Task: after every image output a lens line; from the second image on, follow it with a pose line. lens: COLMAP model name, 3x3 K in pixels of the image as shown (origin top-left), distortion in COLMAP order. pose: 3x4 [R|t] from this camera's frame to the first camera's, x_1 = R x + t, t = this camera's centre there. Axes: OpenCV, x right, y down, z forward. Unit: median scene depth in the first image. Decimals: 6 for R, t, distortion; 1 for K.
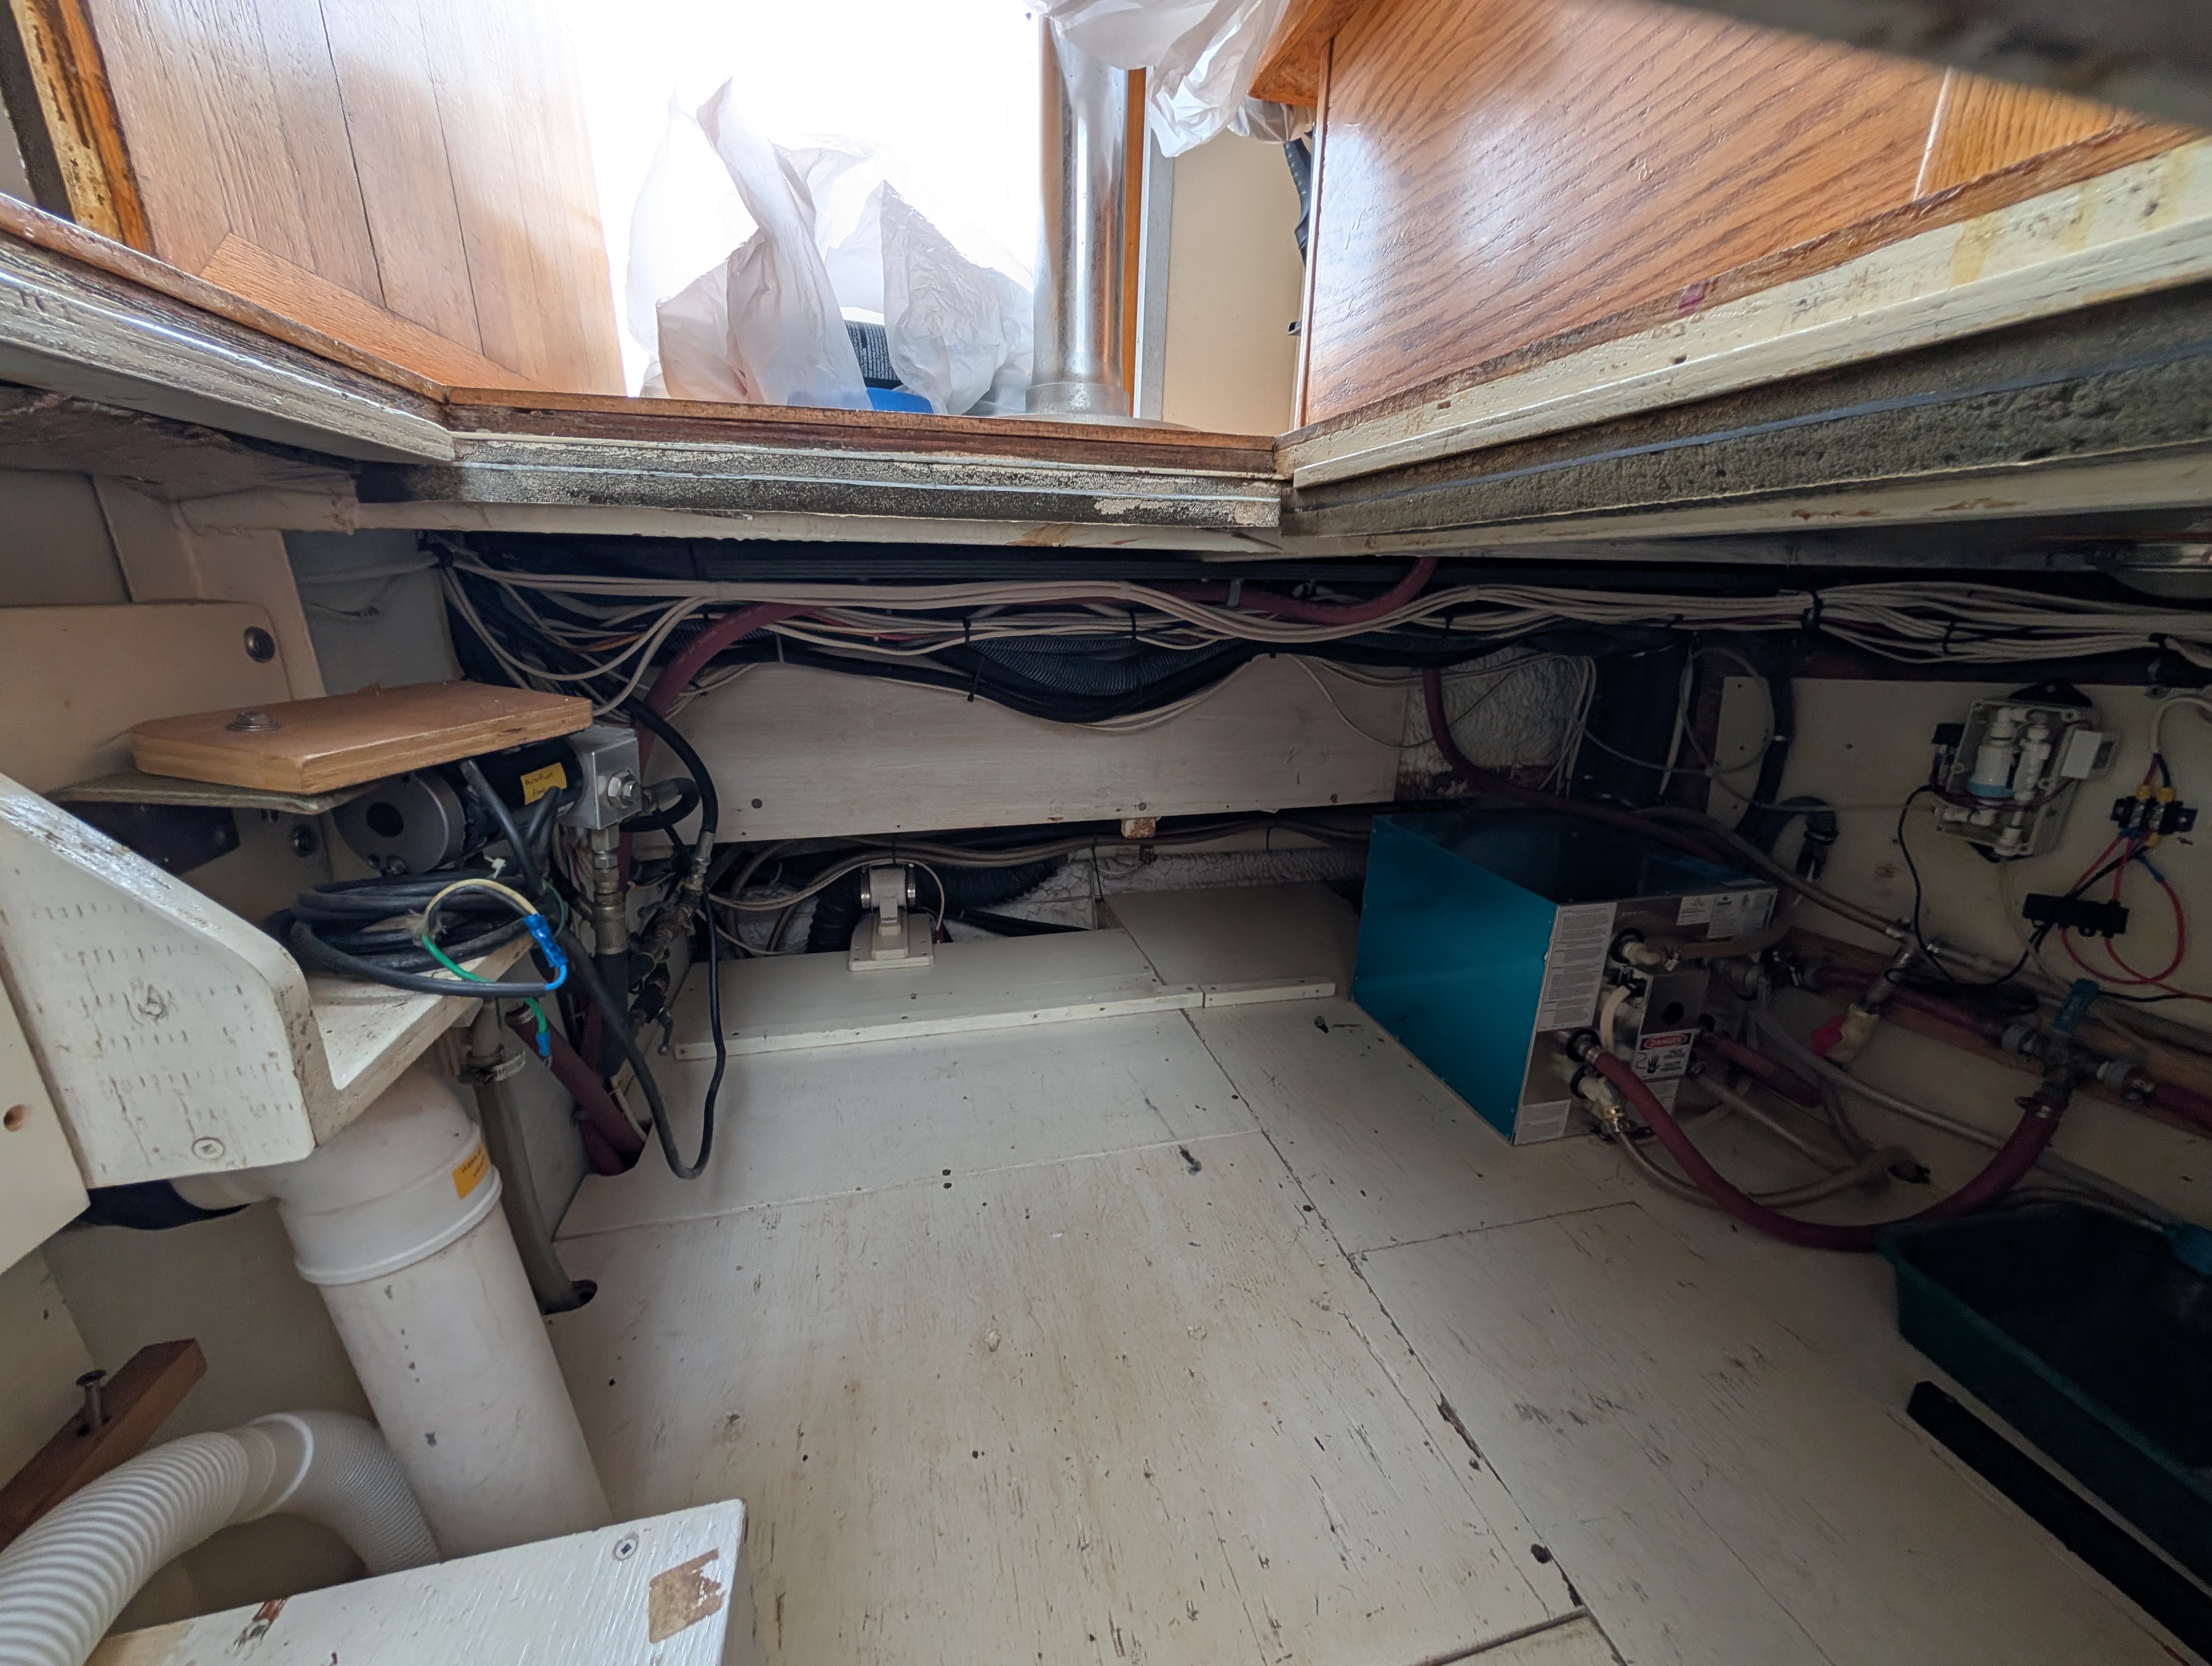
lens RADIAL K [[836.0, 0, 1106.8], [0, 836.0, 835.2], [0, 0, 1]] dist [-0.001331, 0.002345]
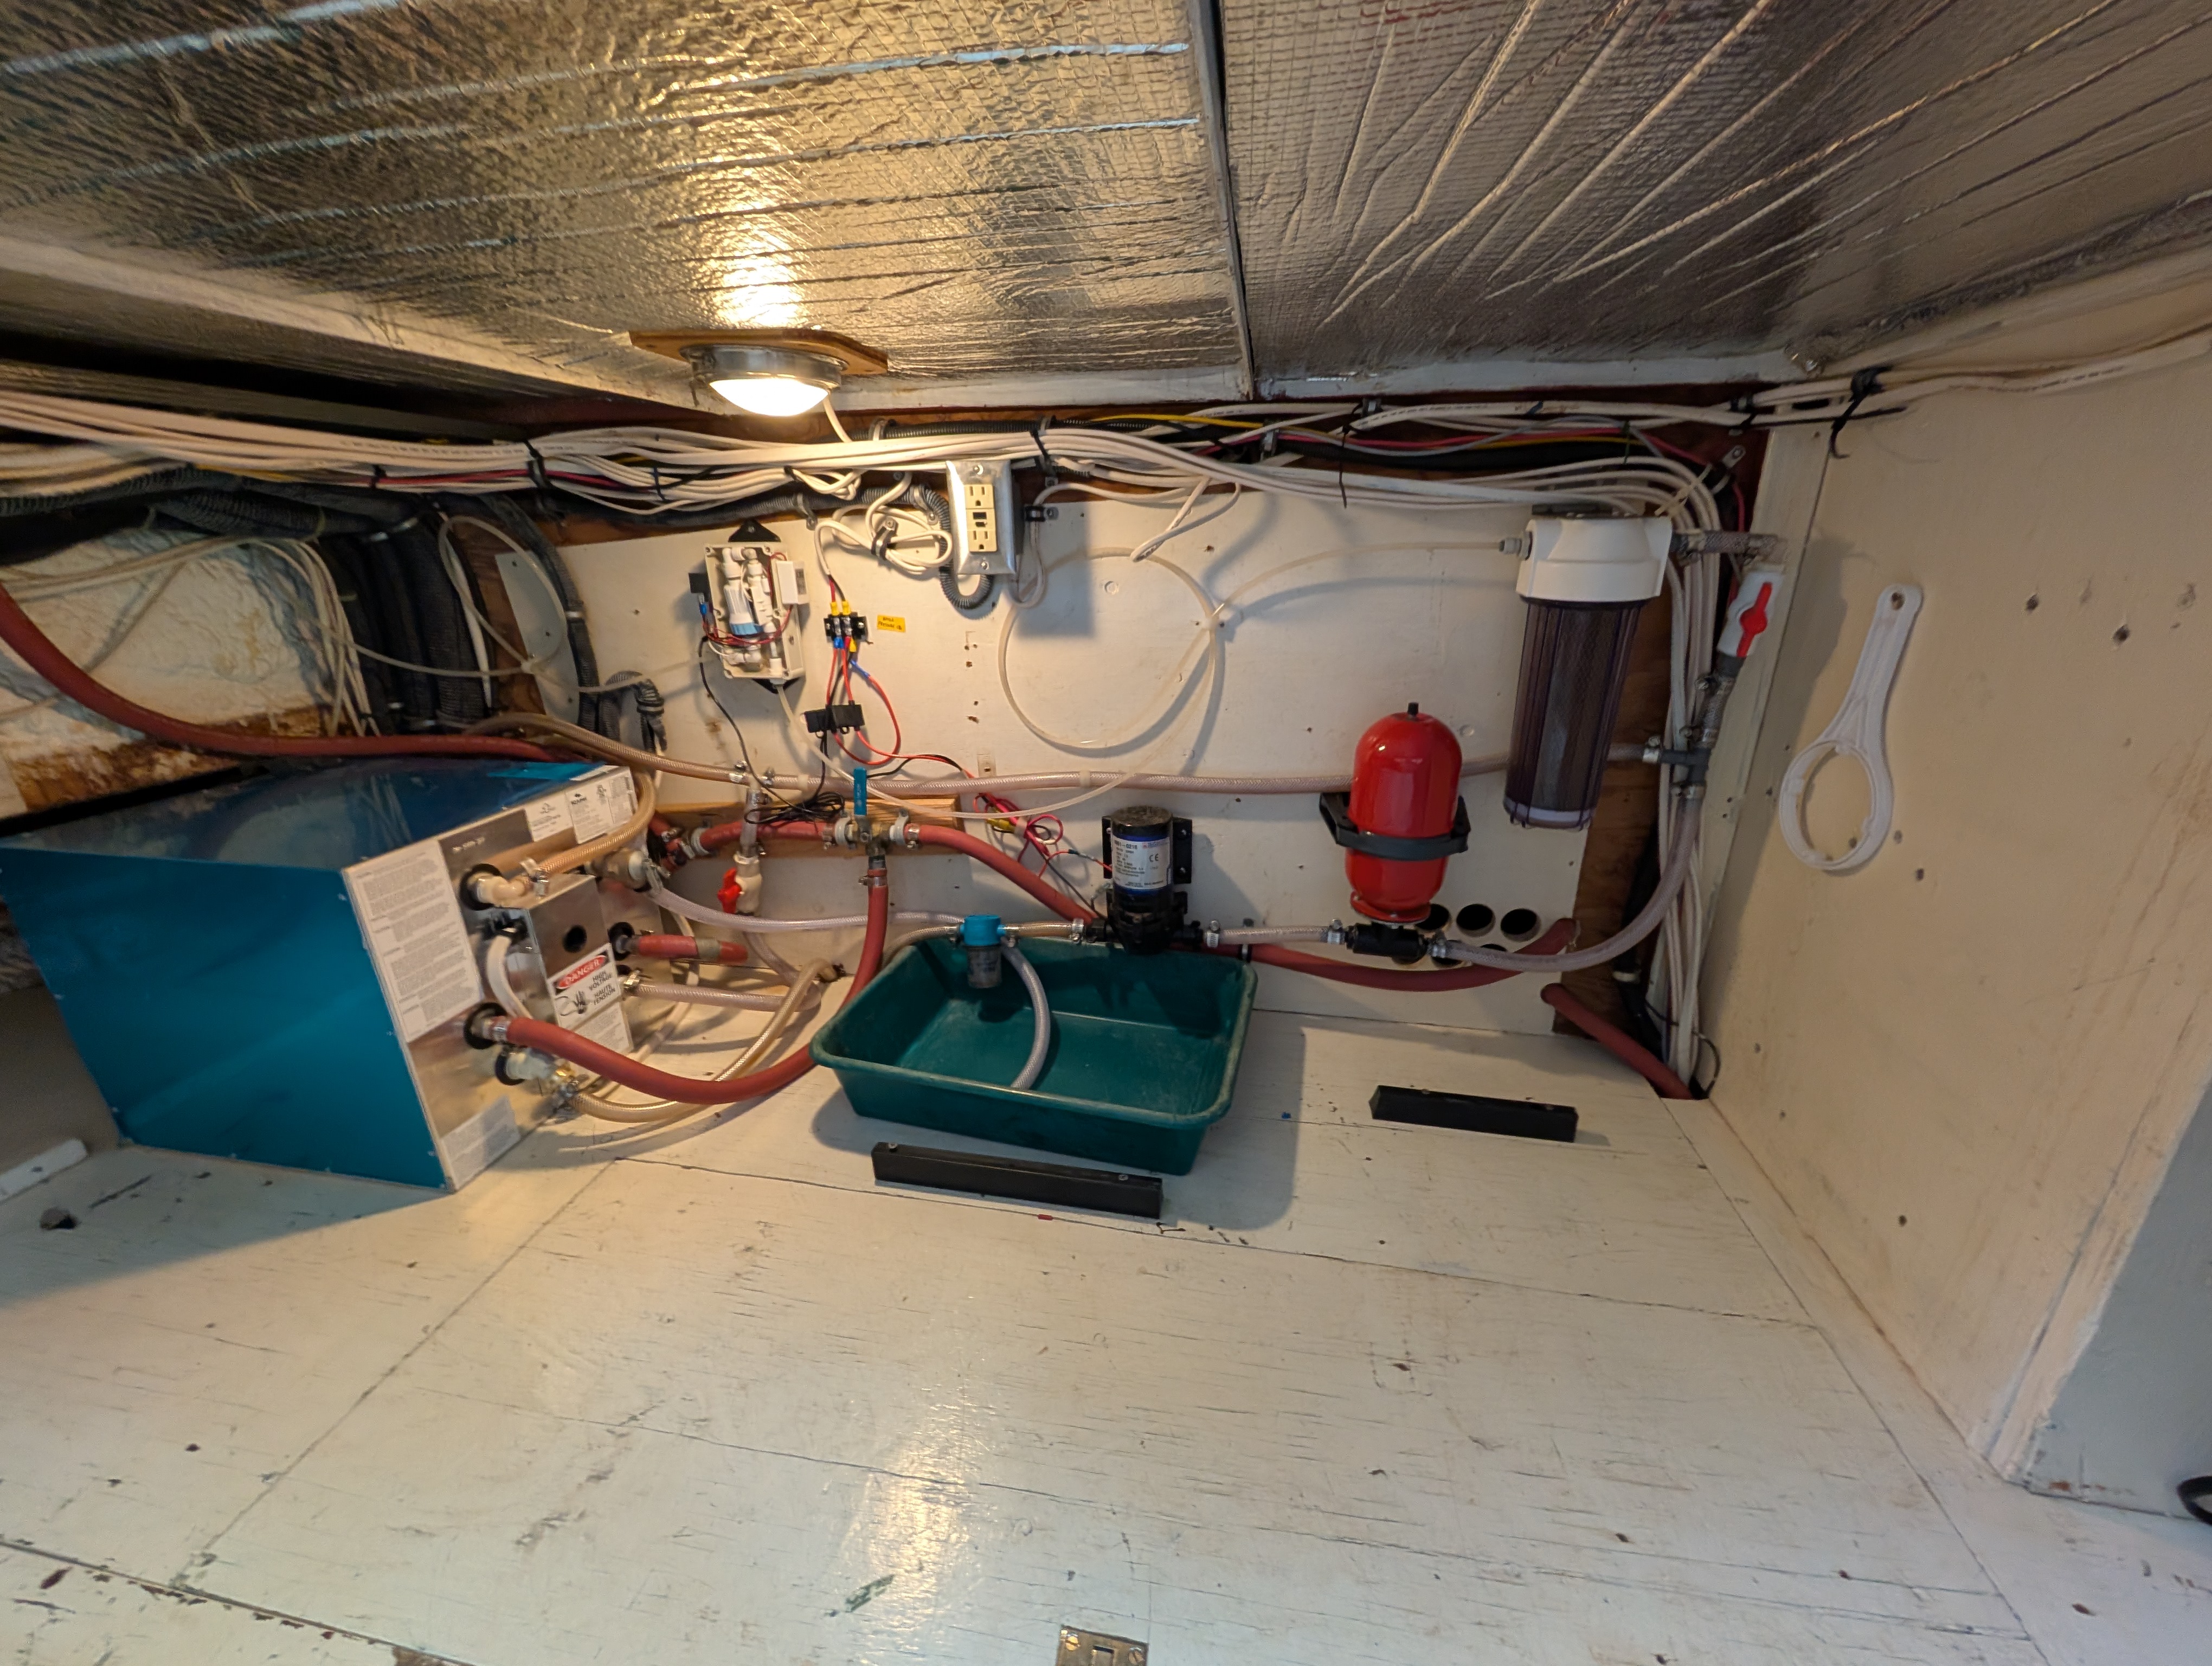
lens RADIAL K [[836.0, 0, 1106.8], [0, 836.0, 835.2], [0, 0, 1]] dist [-0.001331, 0.002345]
pose [[0.414828, -0.333693, 0.846502, 0.211862], [0.281322, 0.931779, 0.229448, 0.070844], [-0.865318, 0.142959, 0.480403, 0.098317]]
